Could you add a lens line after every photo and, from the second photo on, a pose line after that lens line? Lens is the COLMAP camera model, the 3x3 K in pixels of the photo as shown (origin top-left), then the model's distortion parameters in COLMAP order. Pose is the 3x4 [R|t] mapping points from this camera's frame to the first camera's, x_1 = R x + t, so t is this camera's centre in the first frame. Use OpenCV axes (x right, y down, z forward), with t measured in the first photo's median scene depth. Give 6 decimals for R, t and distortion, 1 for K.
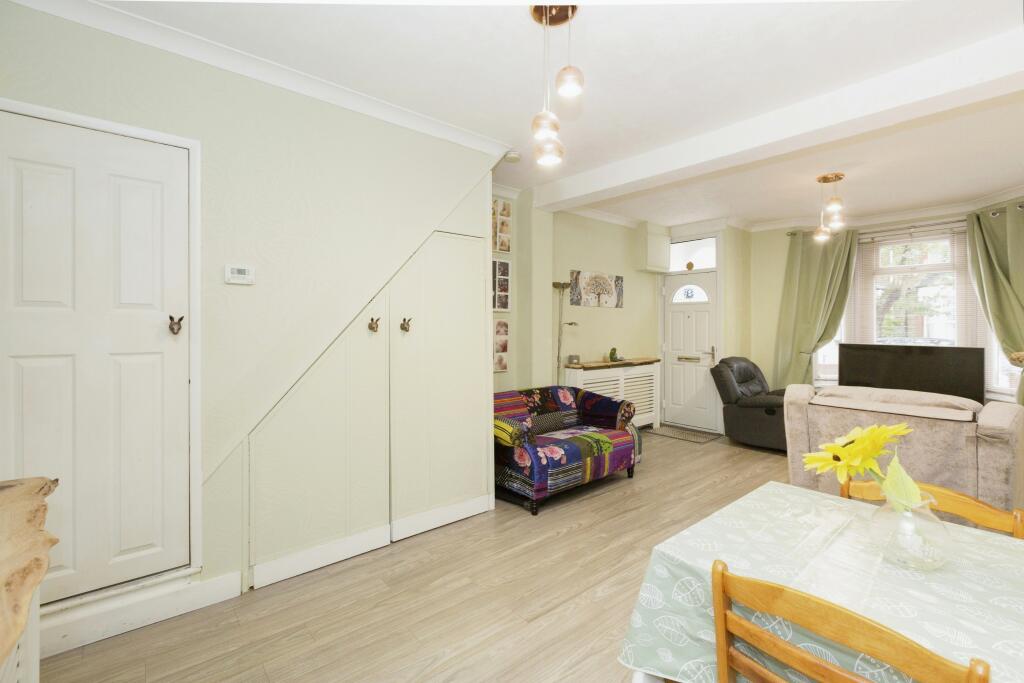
lens RADIAL K [[455.8, 0, 509.1], [0, 455.8, 321.1], [0, 0, 1]] dist [0.000114, -0.000340]
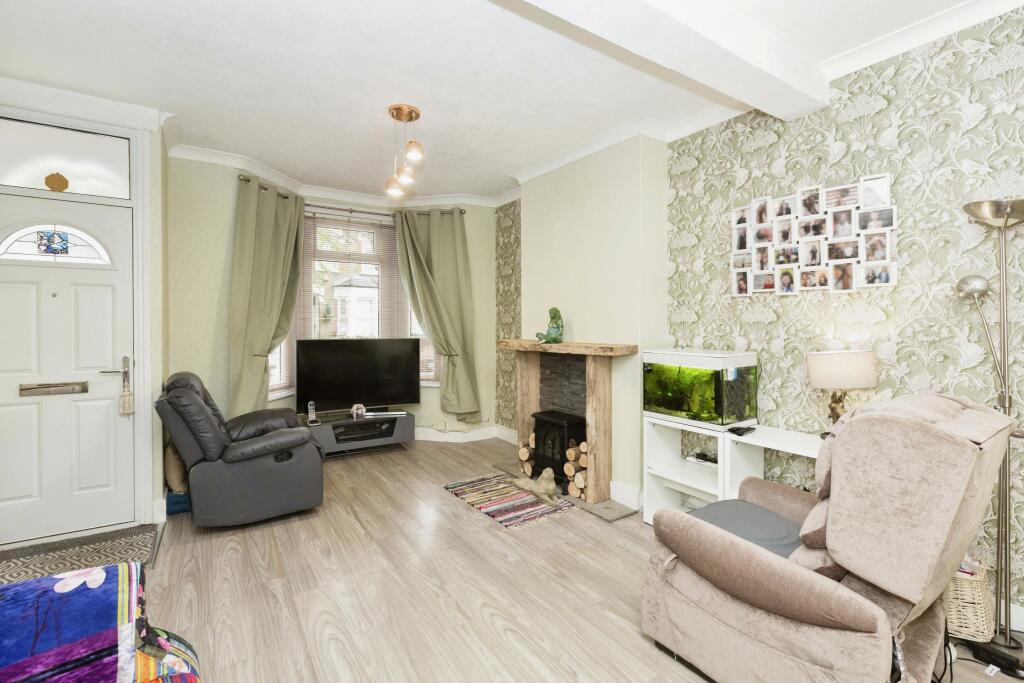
lens RADIAL K [[457.8, 0, 510.1], [0, 457.8, 329.1], [0, 0, 1]] dist [-0.000884, 0.000012]
pose [[0.116043, -0.017740, 0.993086, -0.000541], [-0.014136, 0.999710, 0.019511, 0.010714], [-0.993144, -0.016303, 0.115759, 0.616871]]
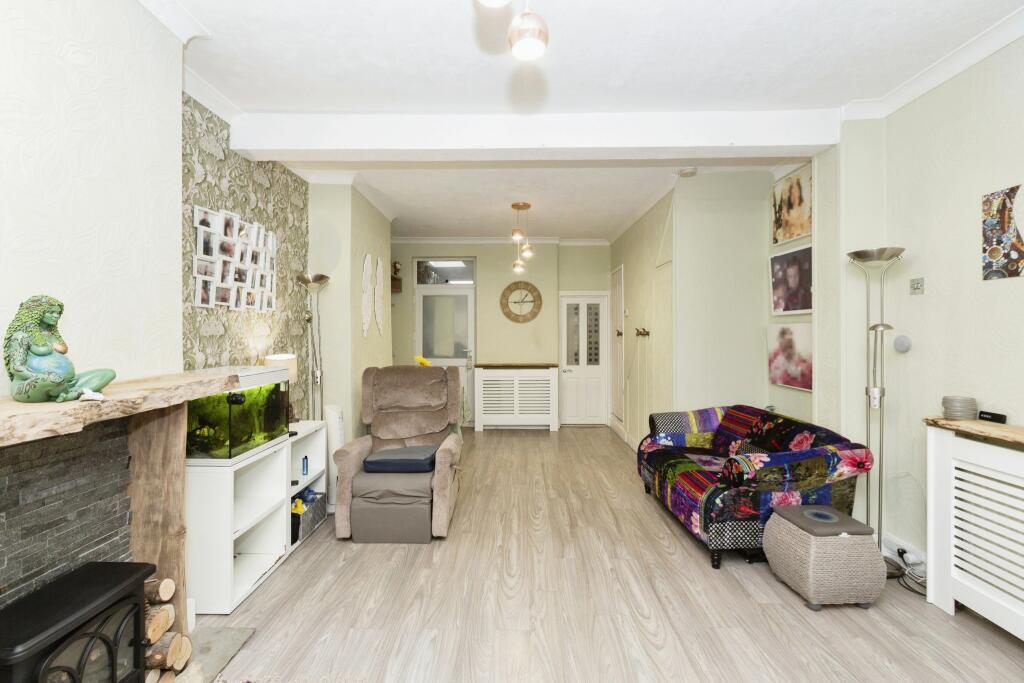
lens RADIAL K [[457.8, 0, 510.1], [0, 457.8, 329.1], [0, 0, 1]] dist [-0.000884, 0.000012]
pose [[-0.659090, -0.010798, -0.751987, 0.782886], [0.009025, 0.999711, -0.022265, 0.016549], [0.752010, -0.021461, -0.658802, 1.004340]]
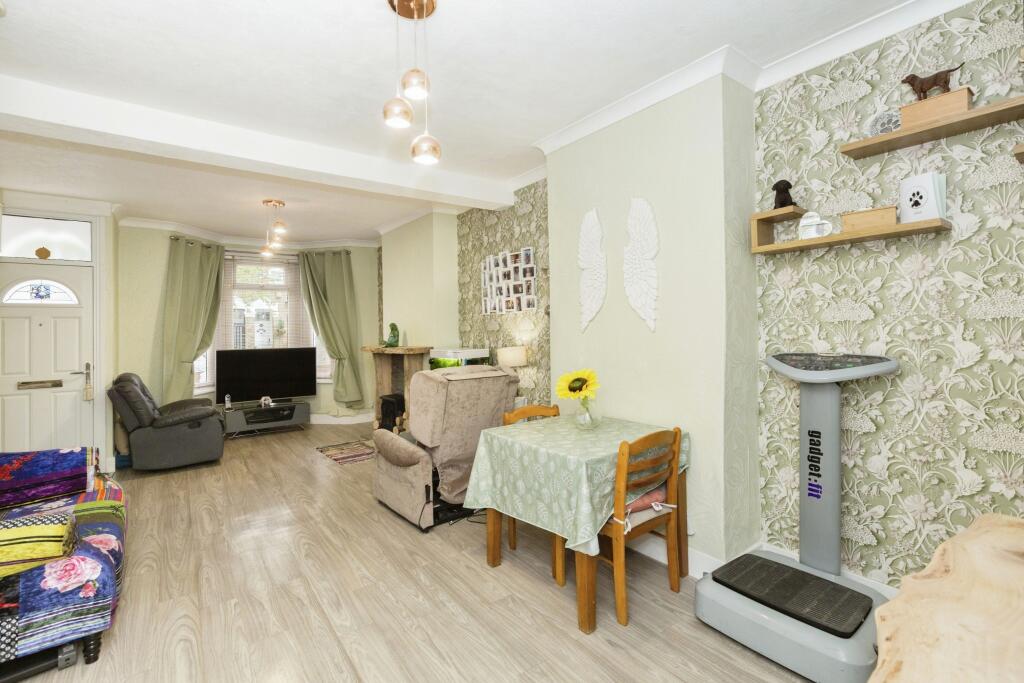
lens RADIAL K [[455.8, 0, 509.1], [0, 455.8, 321.1], [0, 0, 1]] dist [0.000114, -0.000340]
pose [[0.062275, 0.015741, 0.997935, -0.326228], [0.010794, 0.999807, -0.016444, 0.005464], [-0.998001, 0.011795, 0.062093, 0.283589]]
